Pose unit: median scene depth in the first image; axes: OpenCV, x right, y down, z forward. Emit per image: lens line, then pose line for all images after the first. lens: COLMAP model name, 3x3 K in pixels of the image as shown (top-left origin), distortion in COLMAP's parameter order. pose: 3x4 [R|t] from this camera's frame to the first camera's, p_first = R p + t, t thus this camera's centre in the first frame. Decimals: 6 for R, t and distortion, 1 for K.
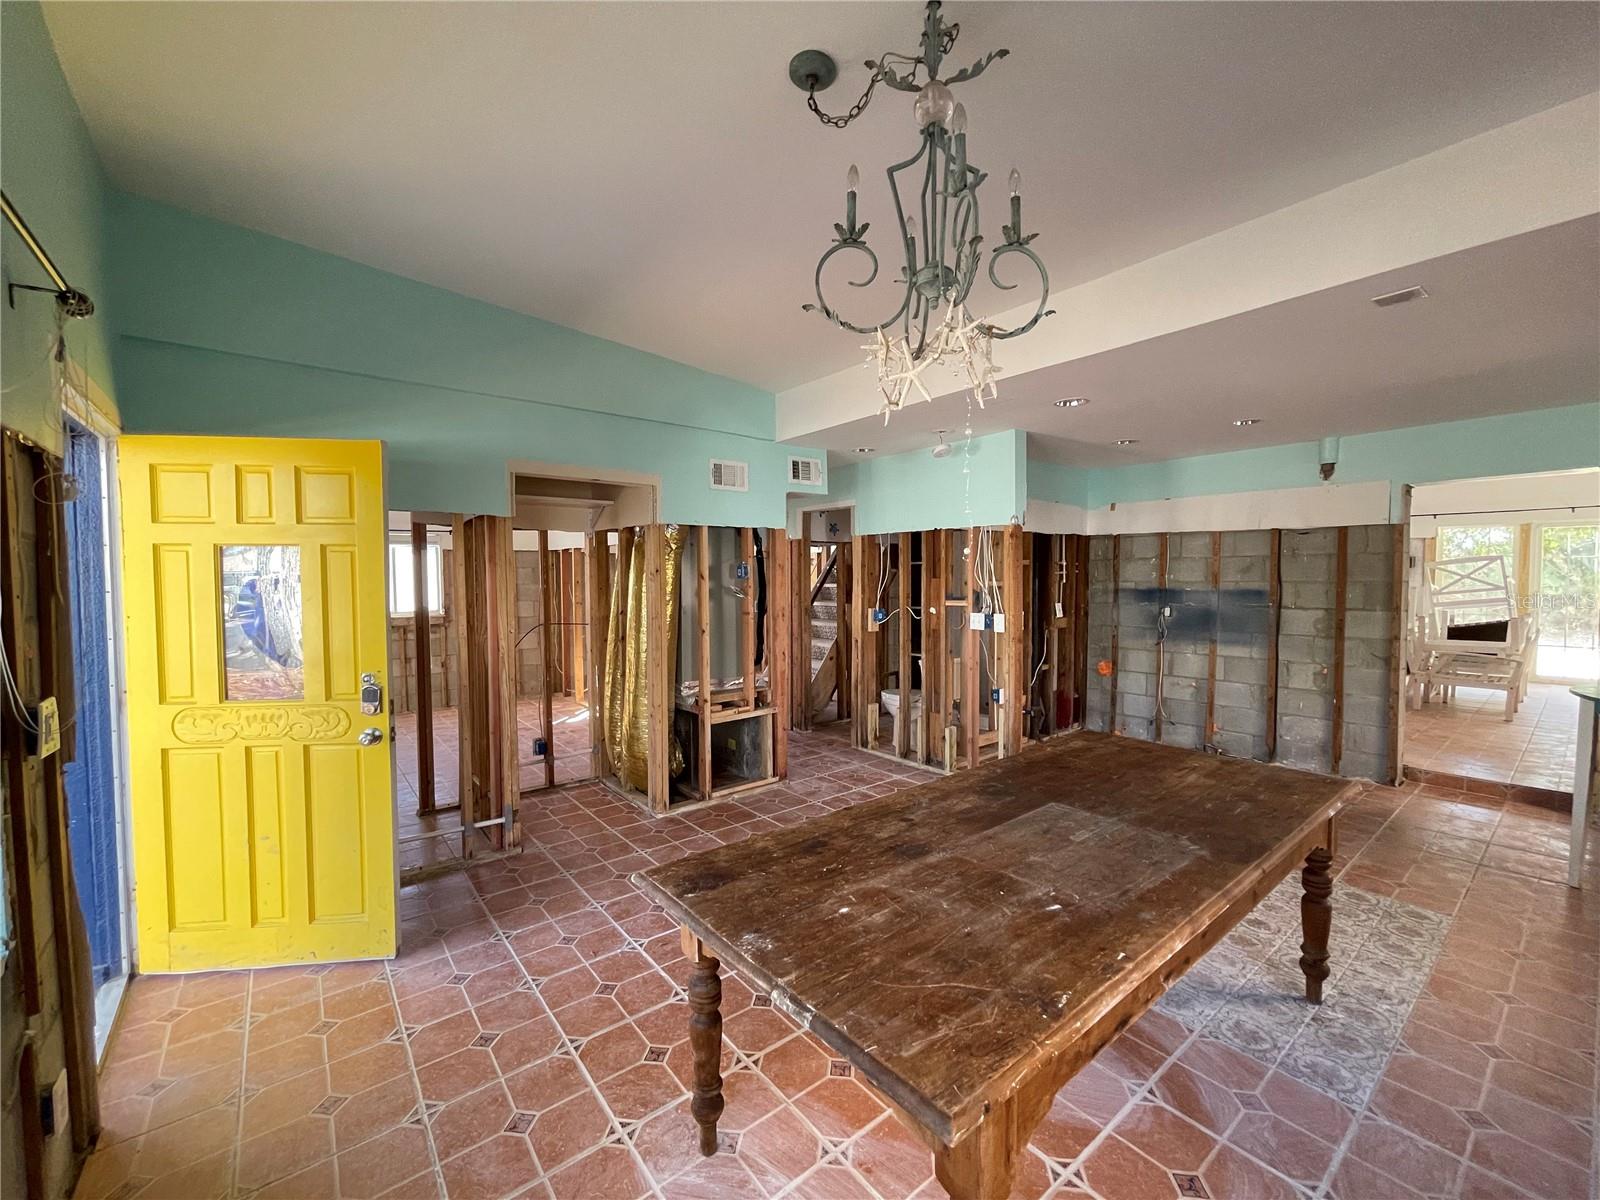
lens RADIAL K [[681.8, 0, 800.0], [0, 681.8, 600.0], [0, 0, 1]] dist [-0.002292, -0.000215]
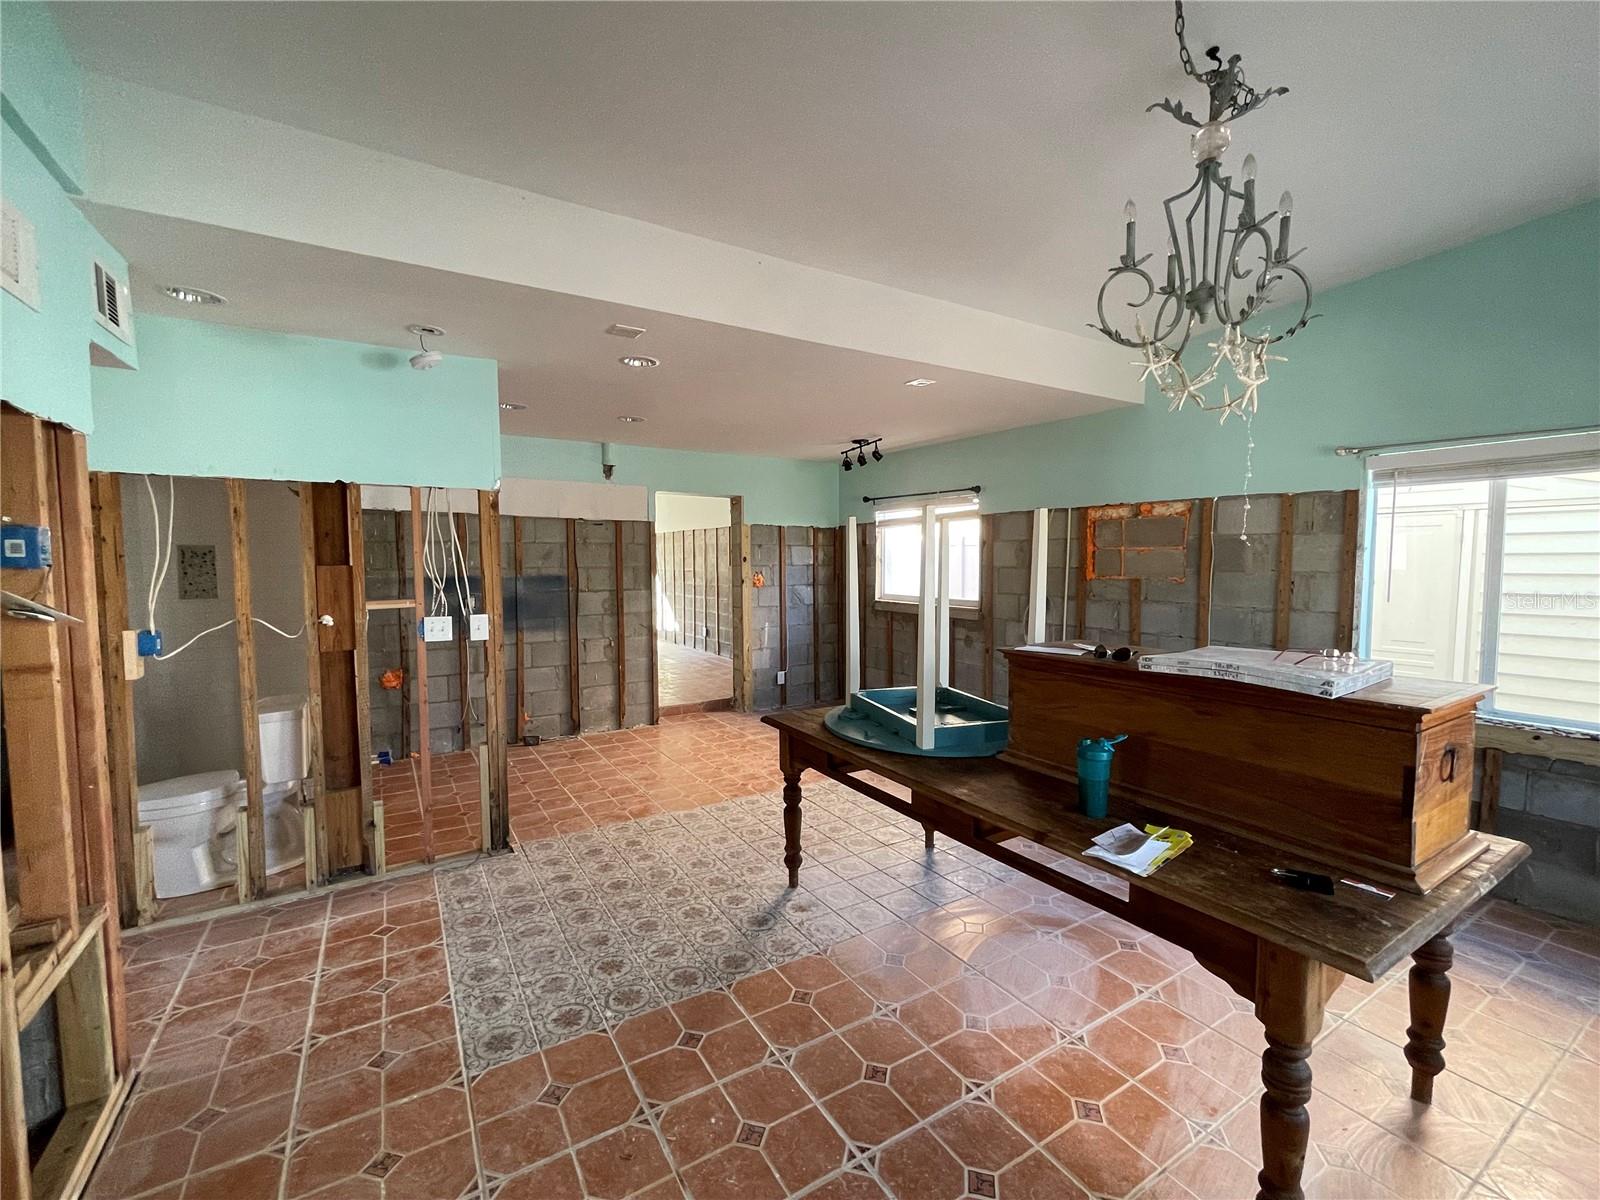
lens RADIAL K [[681.8, 0, 800.0], [0, 681.8, 600.0], [0, 0, 1]] dist [-0.002292, -0.000215]
pose [[0.114192, -0.054352, 0.991971, -0.343792], [0.038317, 0.998000, 0.050271, -0.016454], [-0.992720, 0.032269, 0.116046, 0.534355]]
